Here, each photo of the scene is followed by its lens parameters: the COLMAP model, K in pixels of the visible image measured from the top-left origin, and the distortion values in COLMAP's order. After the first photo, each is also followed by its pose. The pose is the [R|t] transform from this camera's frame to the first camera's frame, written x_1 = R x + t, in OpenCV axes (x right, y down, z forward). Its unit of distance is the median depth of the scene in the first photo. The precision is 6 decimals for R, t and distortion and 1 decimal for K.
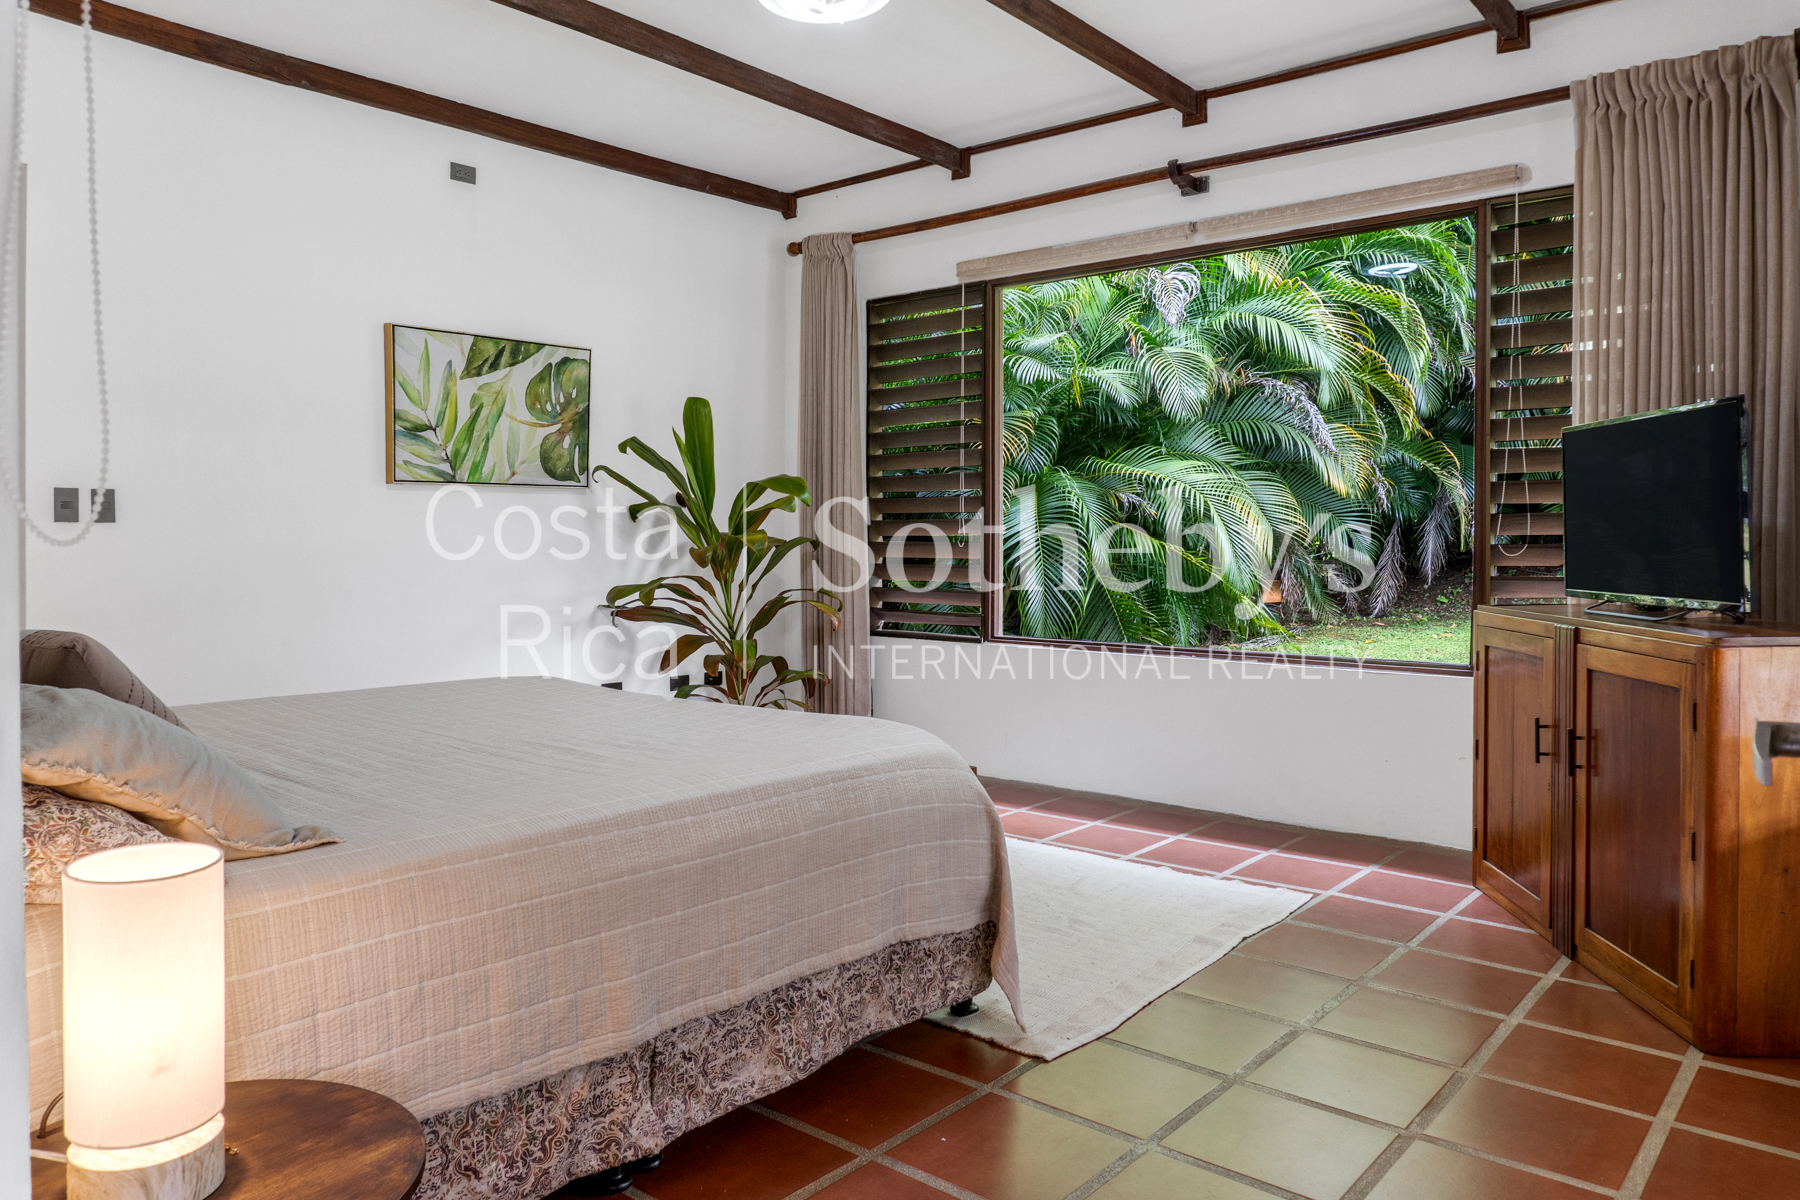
lens RADIAL K [[1228.9, 0, 900.0], [0, 1228.9, 600.0], [0, 0, 1]] dist [-0.011425, -0.006202]
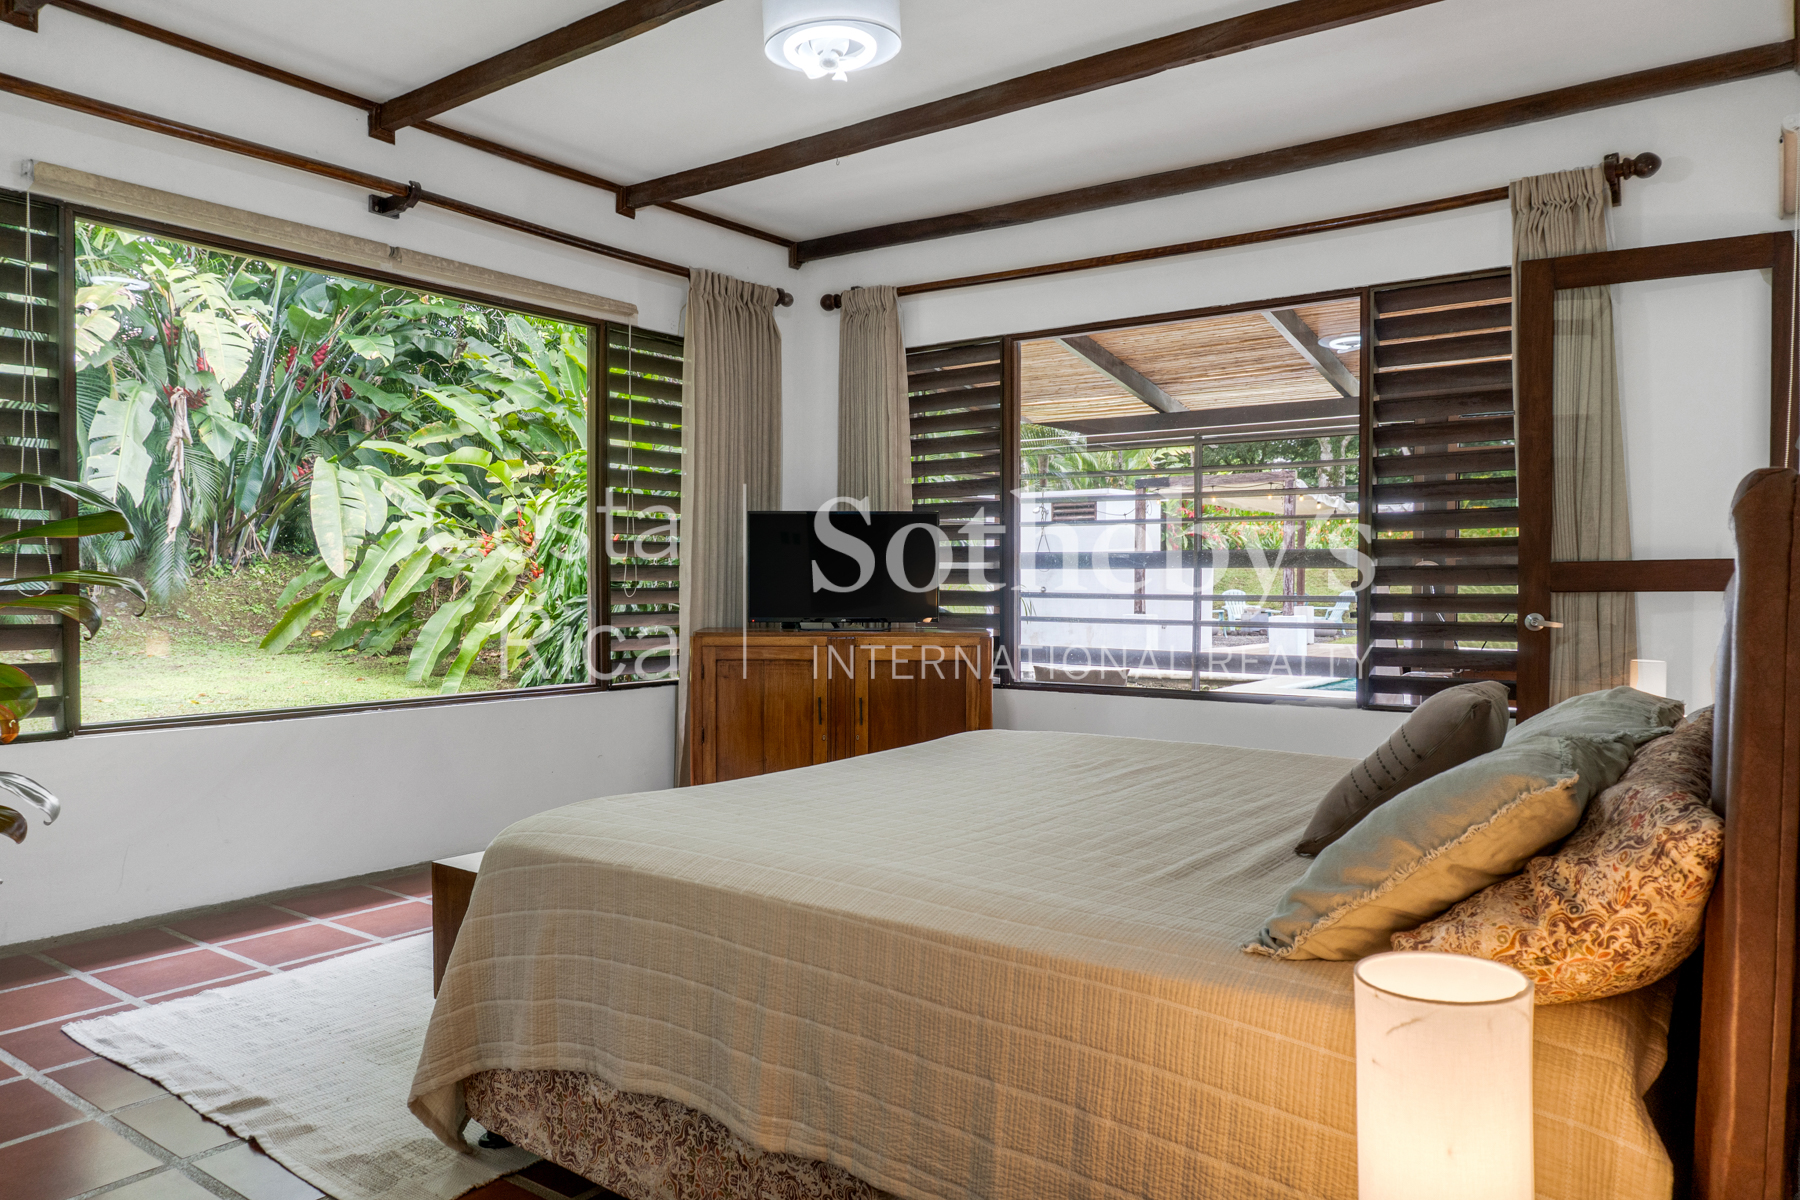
lens RADIAL K [[1228.9, 0, 900.0], [0, 1228.9, 600.0], [0, 0, 1]] dist [-0.011425, -0.006202]
pose [[-0.065836, -0.009095, 0.997789, -0.827405], [0.054542, 0.998431, 0.012700, -0.023631], [-0.996339, 0.055257, -0.065237, 0.749945]]
